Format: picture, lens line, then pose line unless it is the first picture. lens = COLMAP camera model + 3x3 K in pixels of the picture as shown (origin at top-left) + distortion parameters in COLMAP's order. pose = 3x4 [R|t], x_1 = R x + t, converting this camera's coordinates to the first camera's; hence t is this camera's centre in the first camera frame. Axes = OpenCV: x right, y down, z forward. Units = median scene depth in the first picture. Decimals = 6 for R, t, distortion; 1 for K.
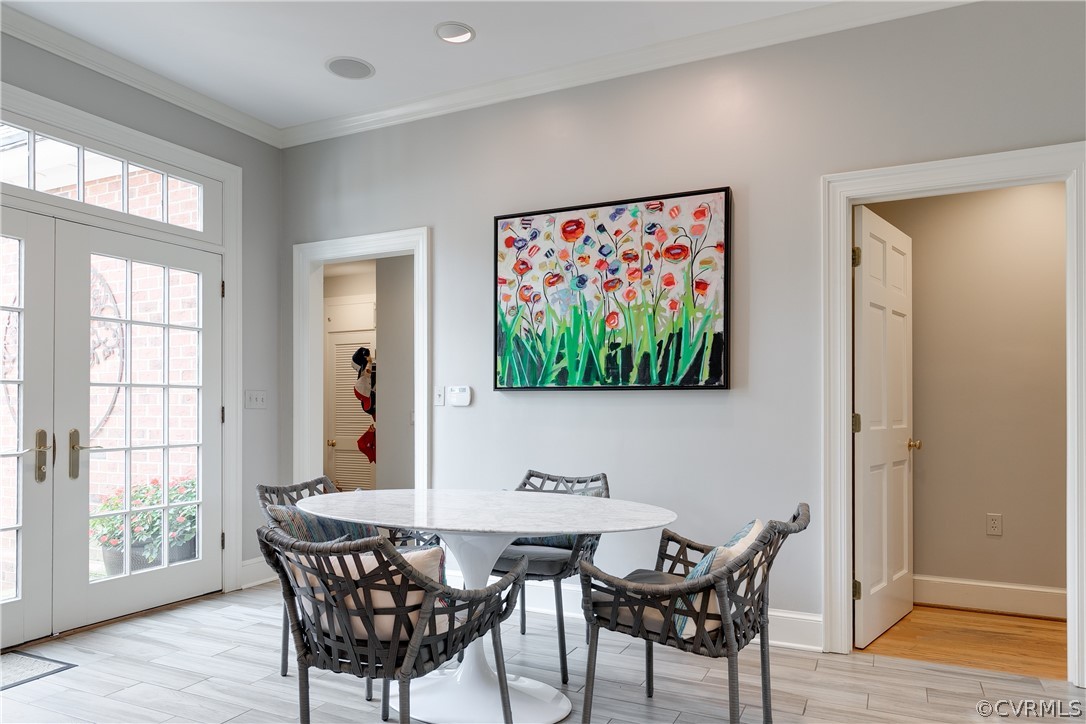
lens RADIAL K [[719.5, 0, 549.1], [0, 719.5, 402.0], [0, 0, 1]] dist [0.003700, -0.002384]
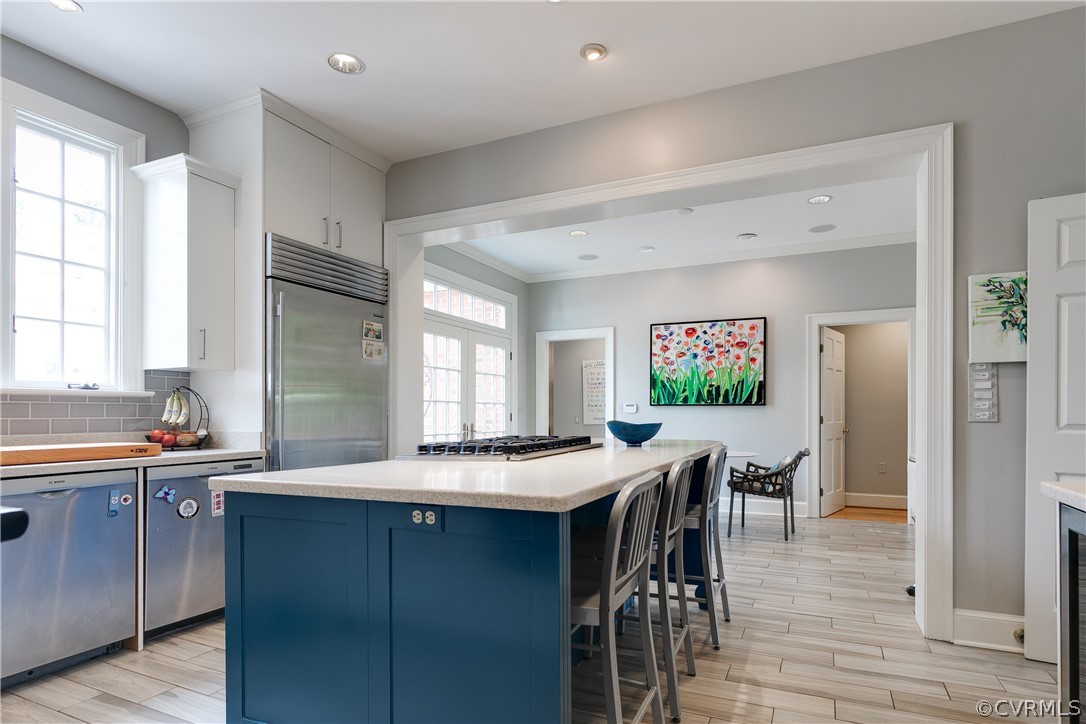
lens RADIAL K [[591.0, 0, 546.1], [0, 591.0, 414.4], [0, 0, 1]] dist [0.002751, -0.001247]
pose [[0.999985, 0.002148, 0.005008, -0.430892], [-0.002187, 0.999967, 0.007877, -0.002834], [-0.004991, -0.007888, 0.999956, -0.826114]]
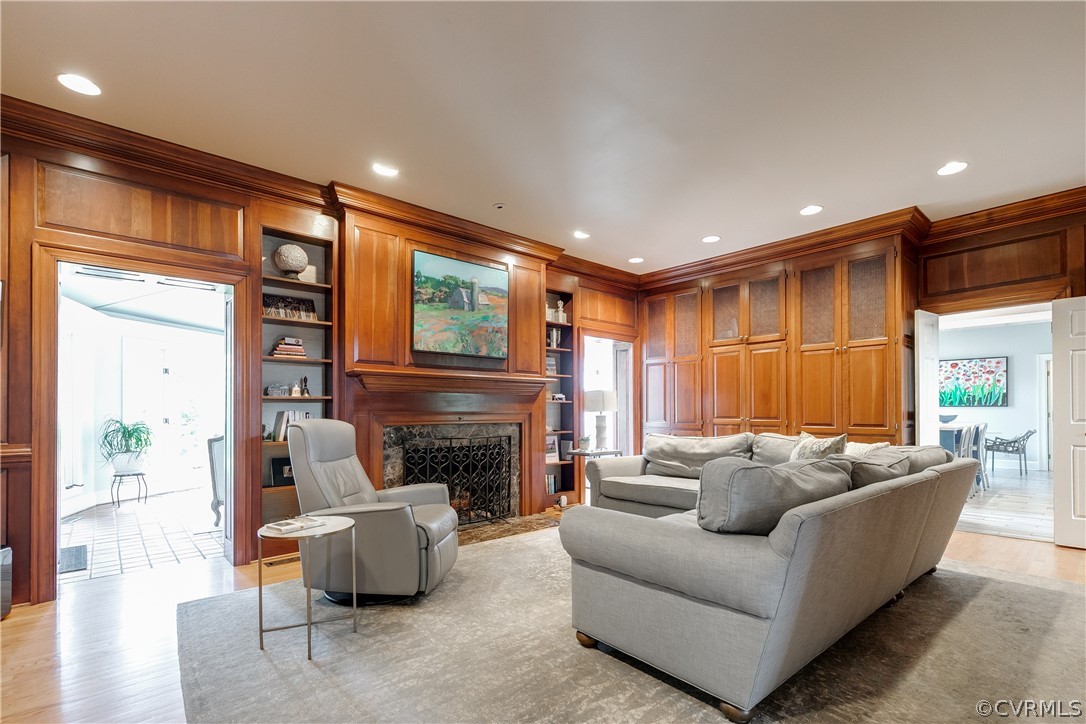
lens RADIAL K [[499.1, 0, 553.4], [0, 499.1, 406.5], [0, 0, 1]] dist [-0.000512, 0.000341]
pose [[0.925639, -0.004420, -0.378383, -0.993643], [0.003792, 0.999990, -0.002403, -0.019286], [0.378390, 0.000790, 0.925646, -2.418002]]
